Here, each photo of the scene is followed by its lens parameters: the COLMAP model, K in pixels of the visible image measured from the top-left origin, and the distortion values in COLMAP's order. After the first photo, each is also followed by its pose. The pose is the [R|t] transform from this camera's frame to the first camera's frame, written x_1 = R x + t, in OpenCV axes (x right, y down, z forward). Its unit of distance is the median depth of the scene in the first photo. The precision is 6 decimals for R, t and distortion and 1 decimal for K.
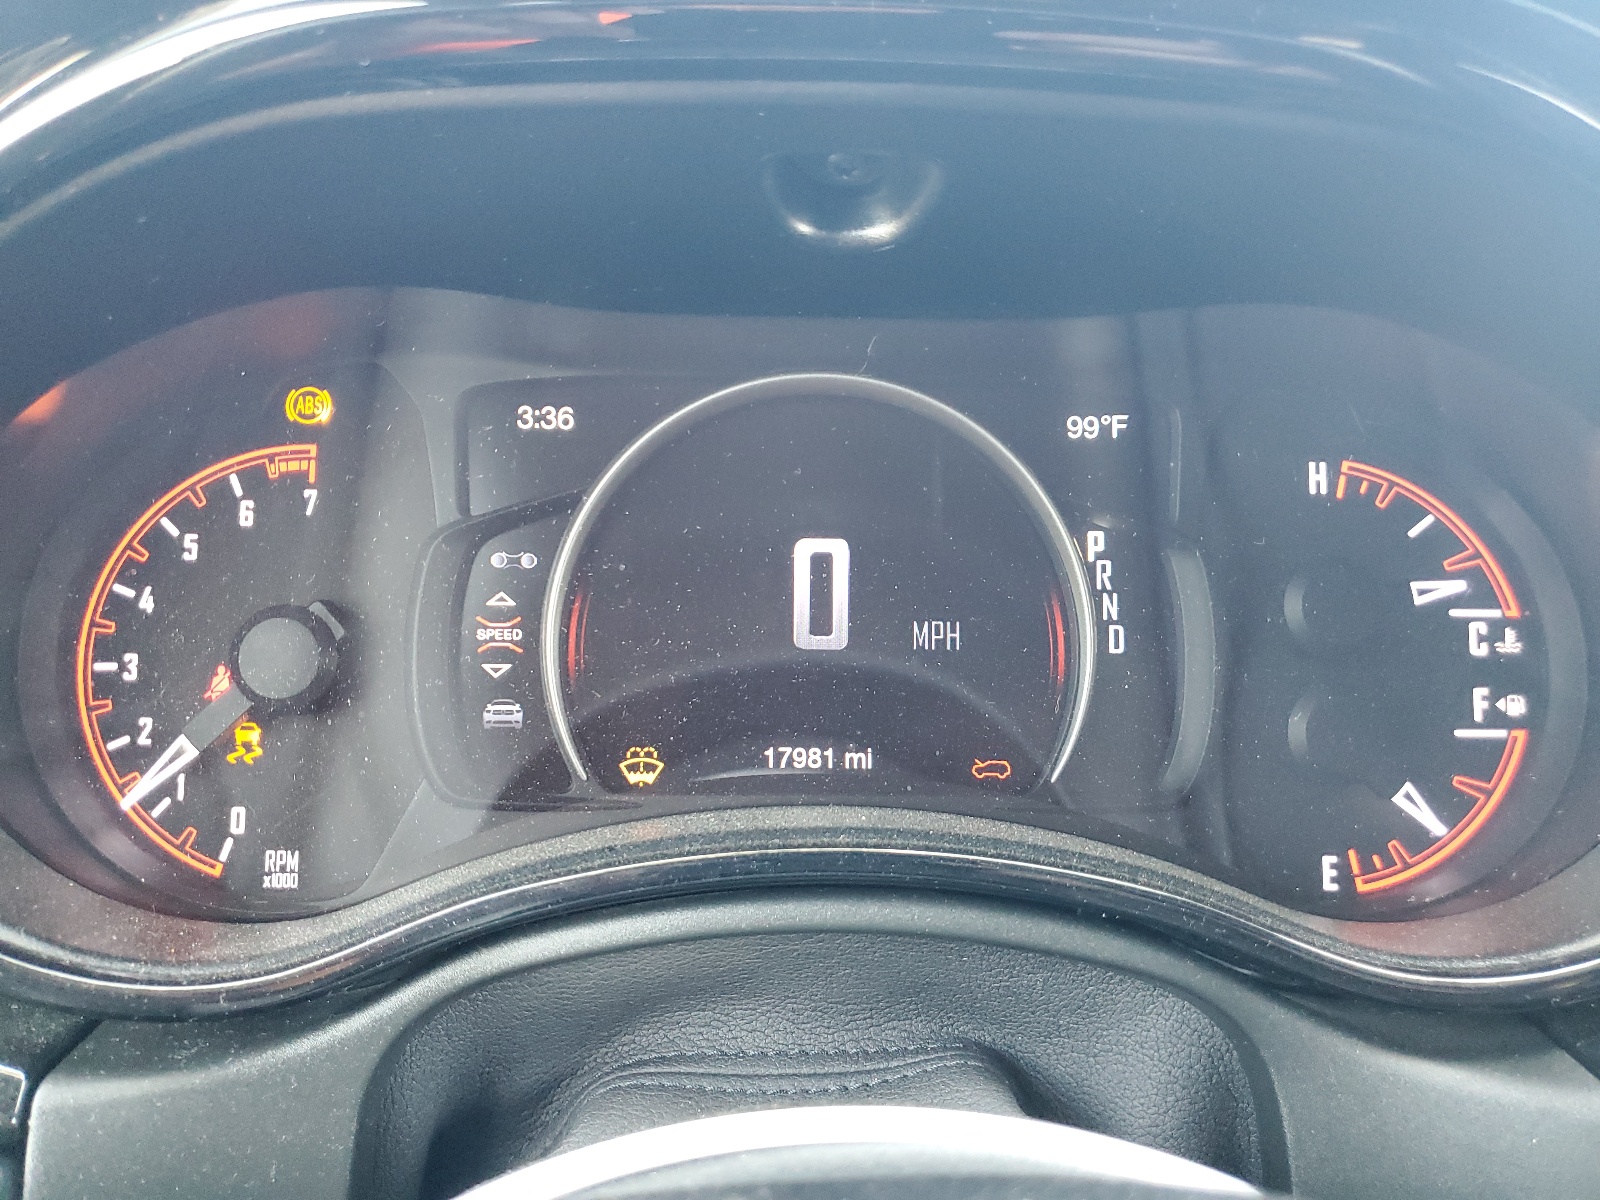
lens RADIAL K [[1203.9, 0, 798.7], [0, 1203.9, 598.8], [0, 0, 1]] dist [-0.006630, -0.001225]
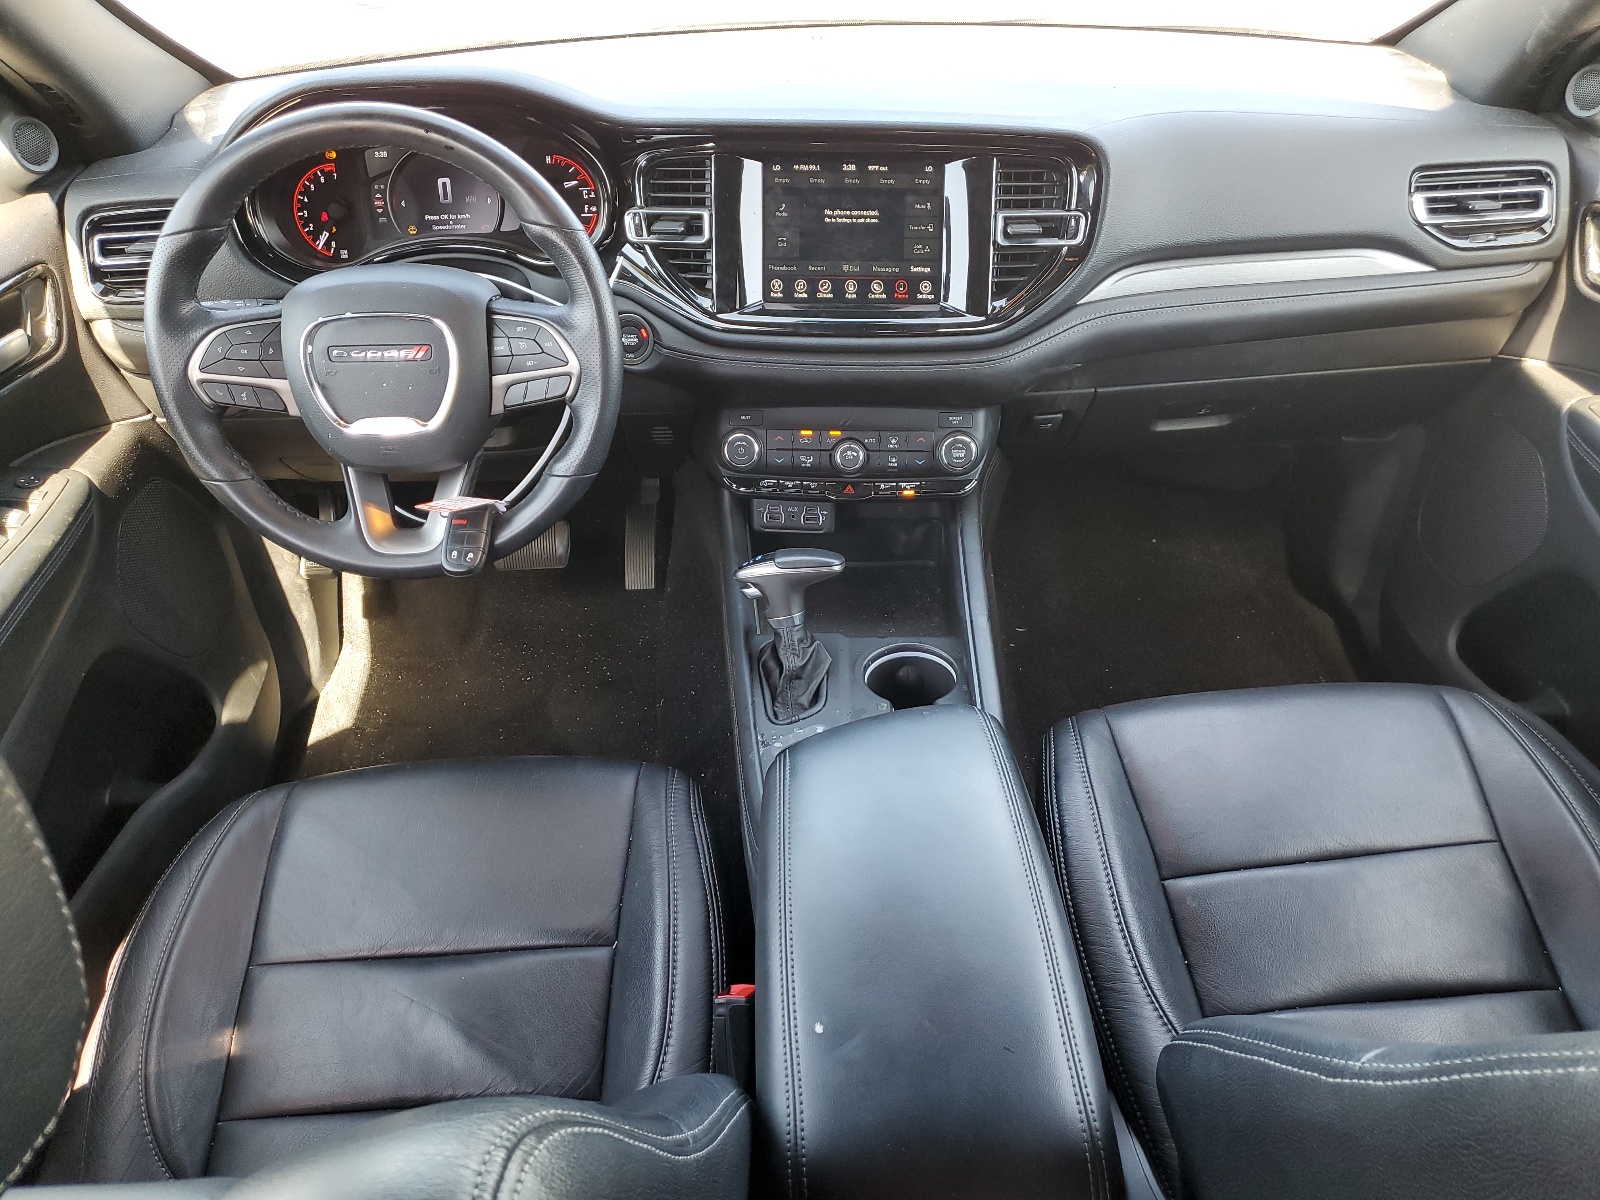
lens RADIAL K [[1203.9, 0, 803.2], [0, 1203.9, 600.7], [0, 0, 1]] dist [-0.006630, -0.001225]
pose [[0.999102, -0.041878, -0.006447, 1.403138], [0.040867, 0.912203, 0.407696, -0.407638], [-0.011193, -0.407593, 0.913095, -4.038510]]
